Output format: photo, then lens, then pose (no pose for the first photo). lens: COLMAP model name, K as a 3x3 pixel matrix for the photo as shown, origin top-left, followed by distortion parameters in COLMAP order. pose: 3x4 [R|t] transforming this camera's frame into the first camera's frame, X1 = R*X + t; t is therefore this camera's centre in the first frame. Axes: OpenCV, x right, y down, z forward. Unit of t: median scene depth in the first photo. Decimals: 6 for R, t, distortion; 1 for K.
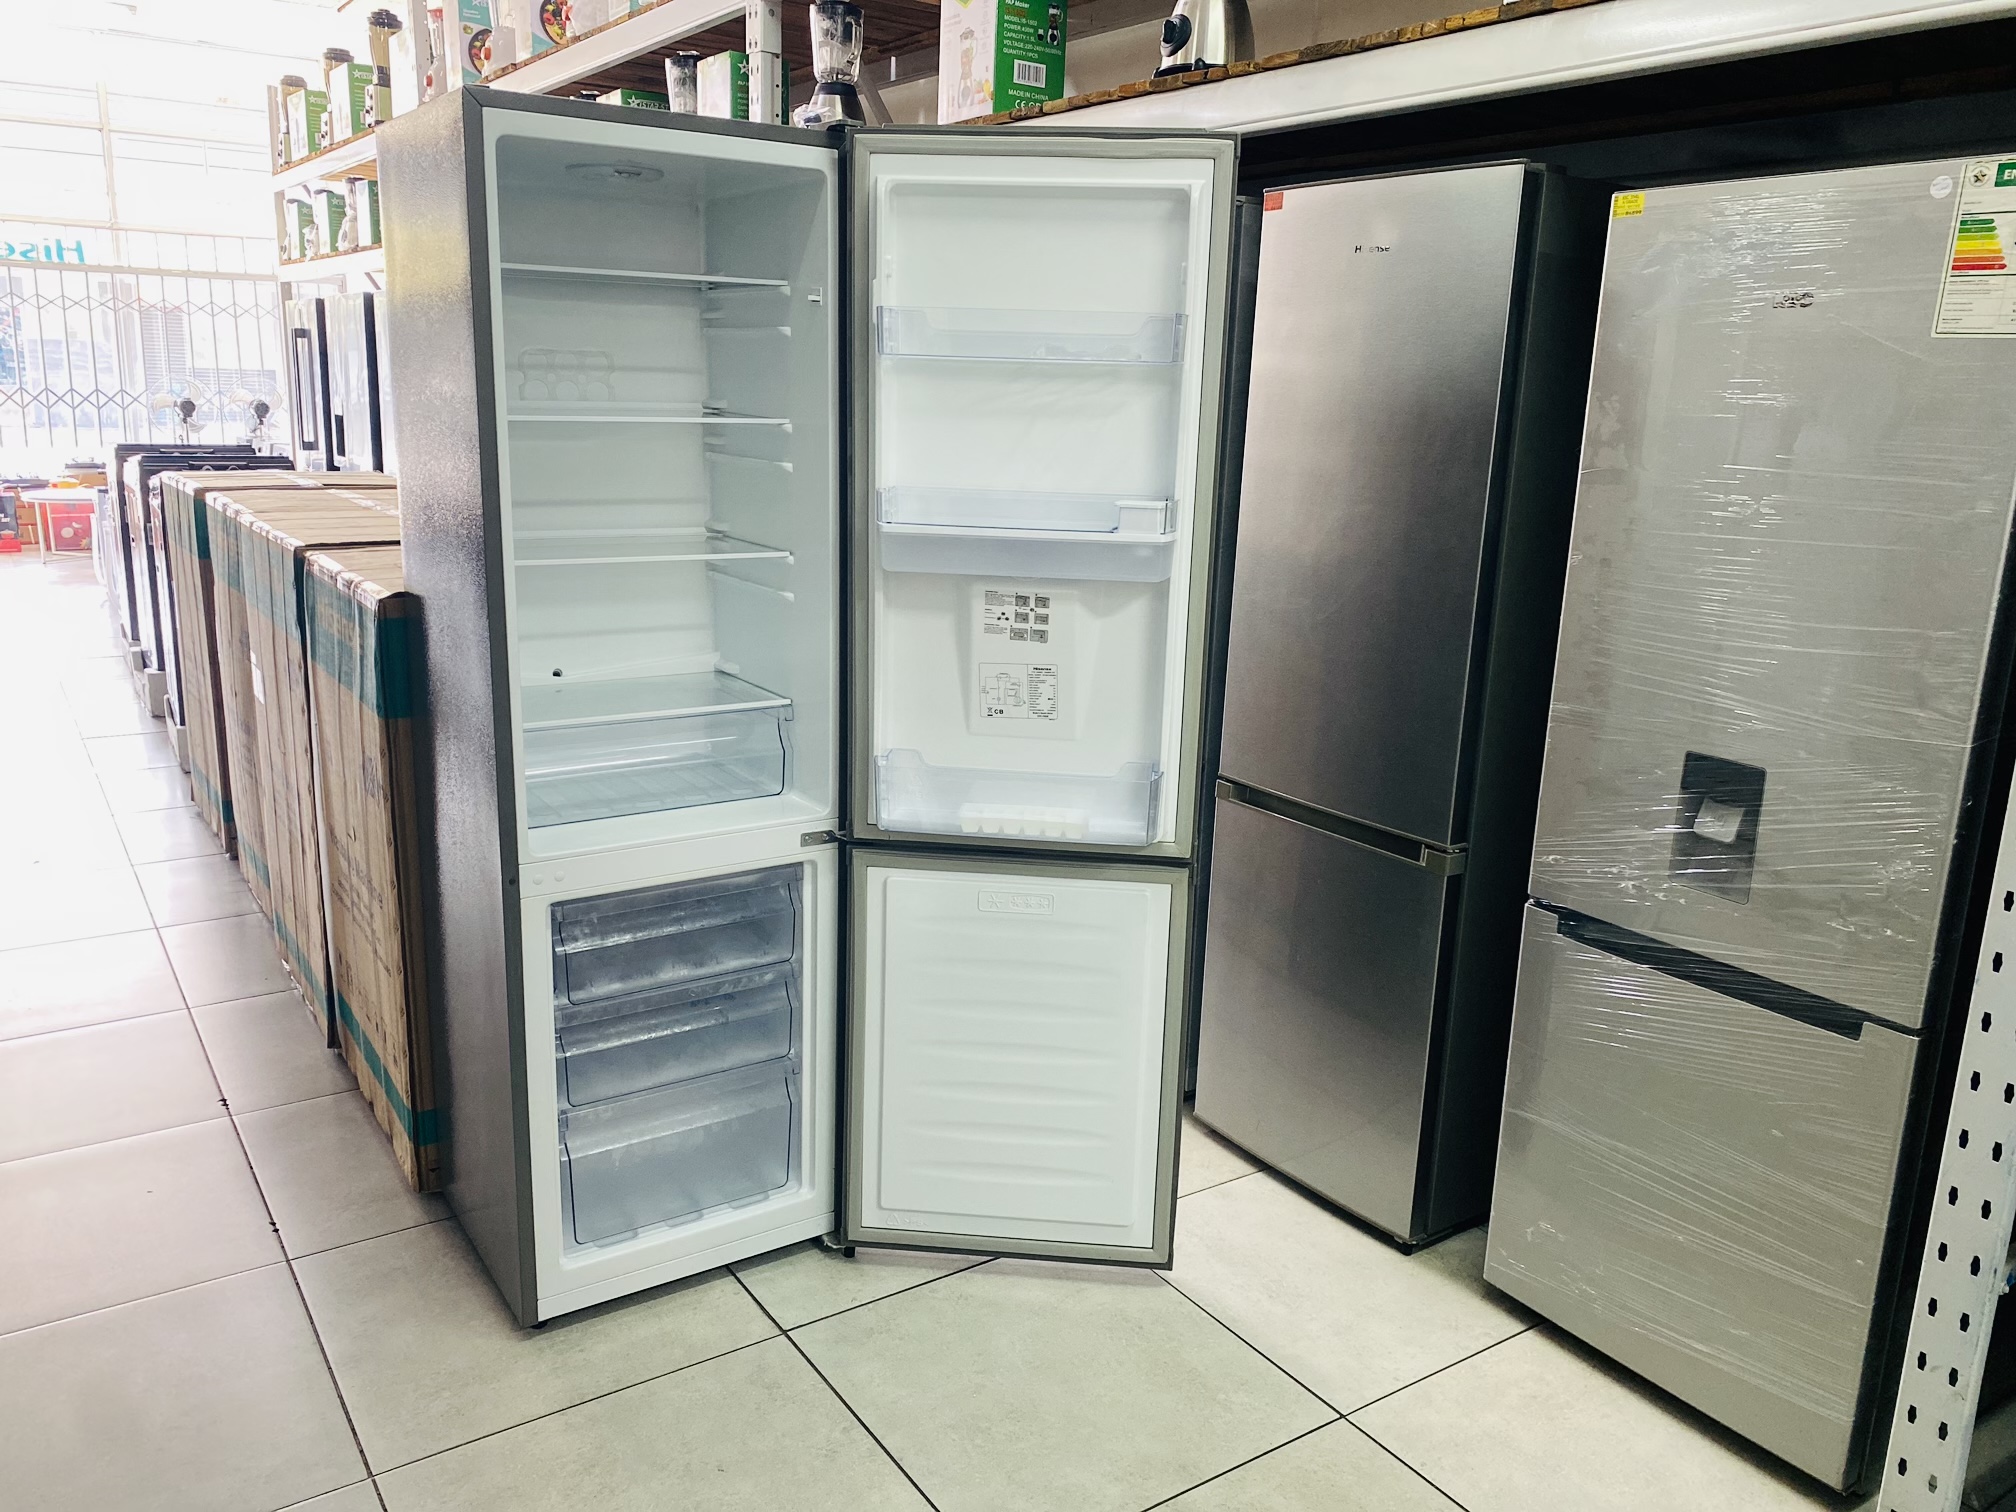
lens RADIAL K [[1537.8, 0, 1018.4], [0, 1537.8, 737.4], [0, 0, 1]] dist [0.017796, -0.016128]
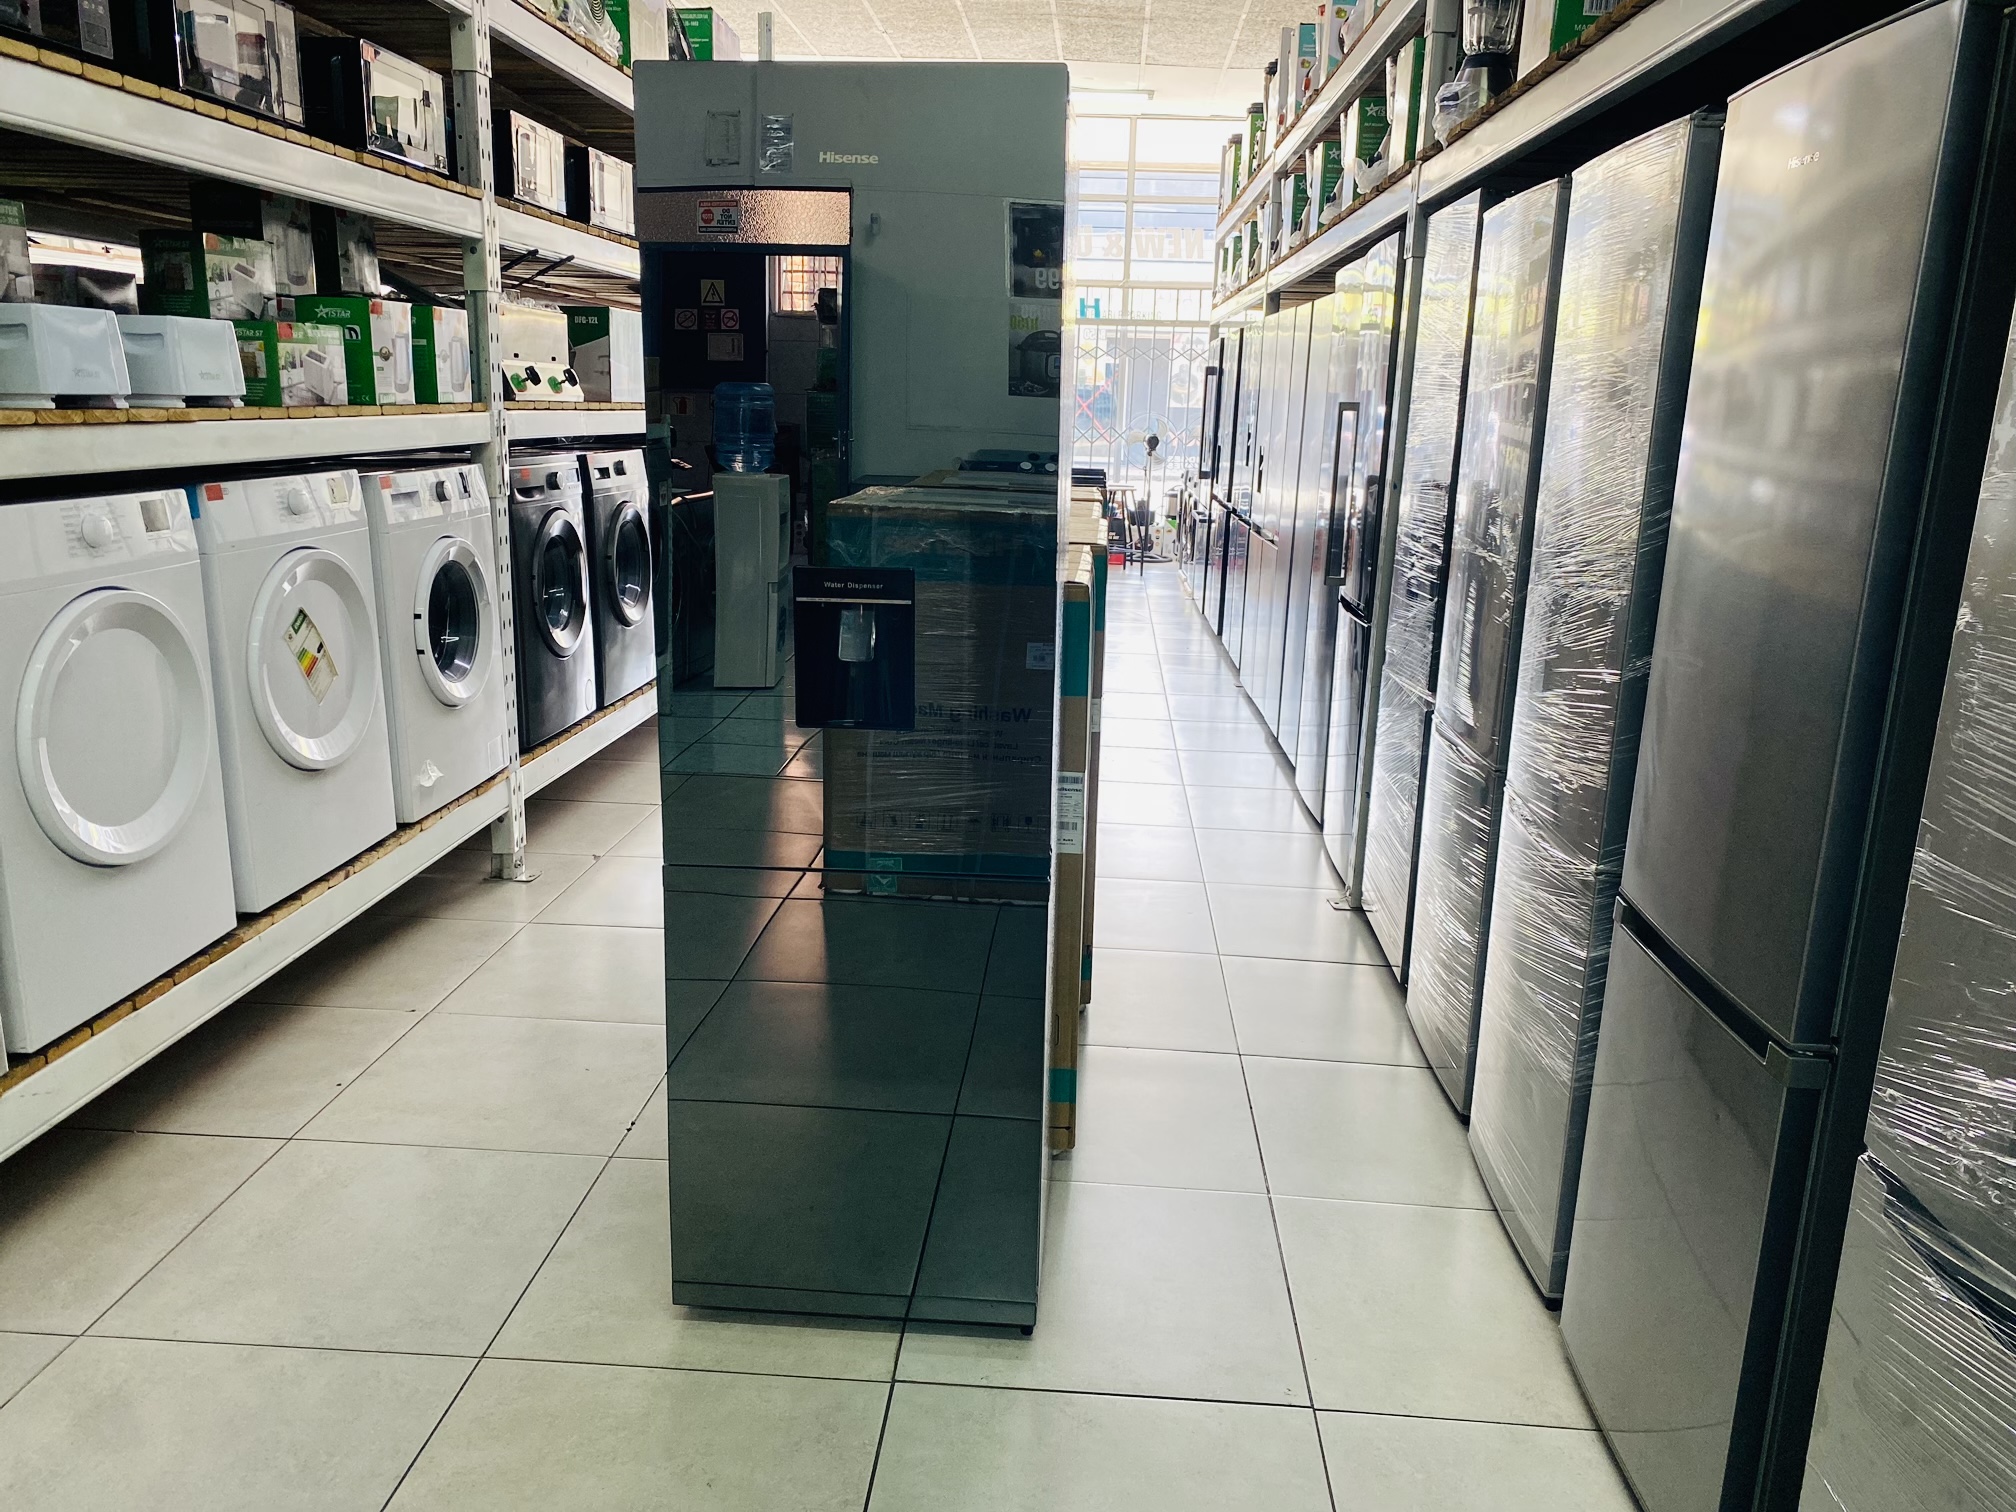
lens RADIAL K [[1537.8, 0, 1020.8], [0, 1537.8, 747.2], [0, 0, 1]] dist [0.017796, -0.016128]
pose [[0.793327, 0.127680, -0.595256, 0.158025], [-0.141878, 0.989613, 0.023179, -0.009685], [0.592032, 0.066065, 0.803202, 0.102770]]
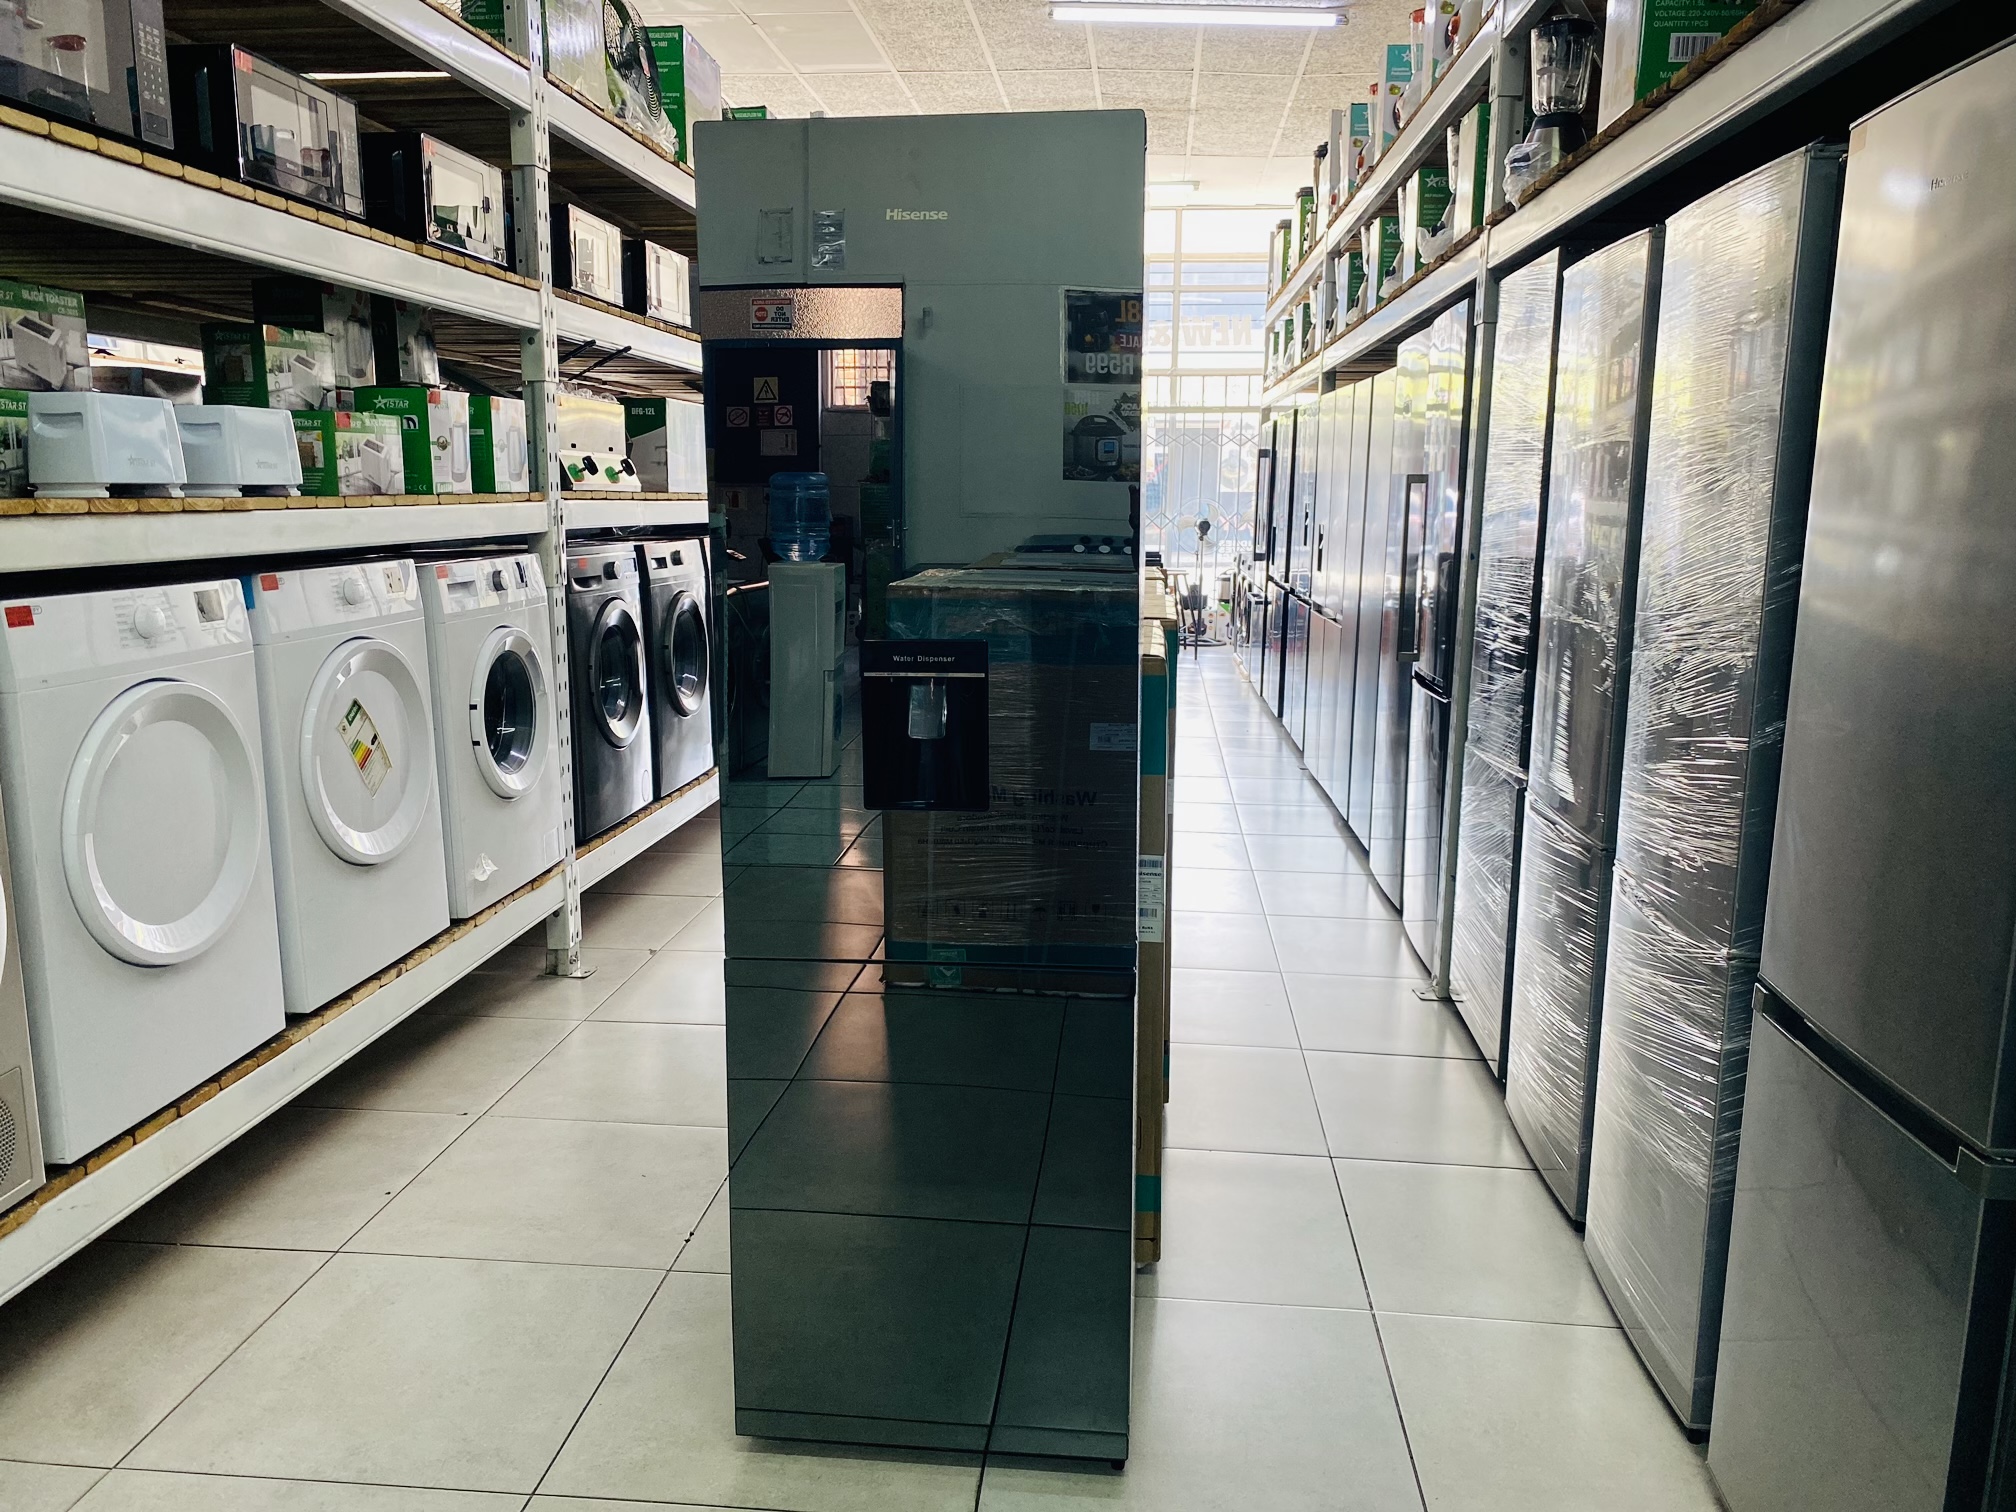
lens RADIAL K [[1537.8, 0, 1010.3], [0, 1537.8, 747.0], [0, 0, 1]] dist [0.017796, -0.016128]
pose [[0.770492, 0.080721, -0.632318, 0.140787], [-0.127734, 0.991382, -0.029088, -0.006842], [0.624521, 0.103180, 0.774163, 0.115482]]
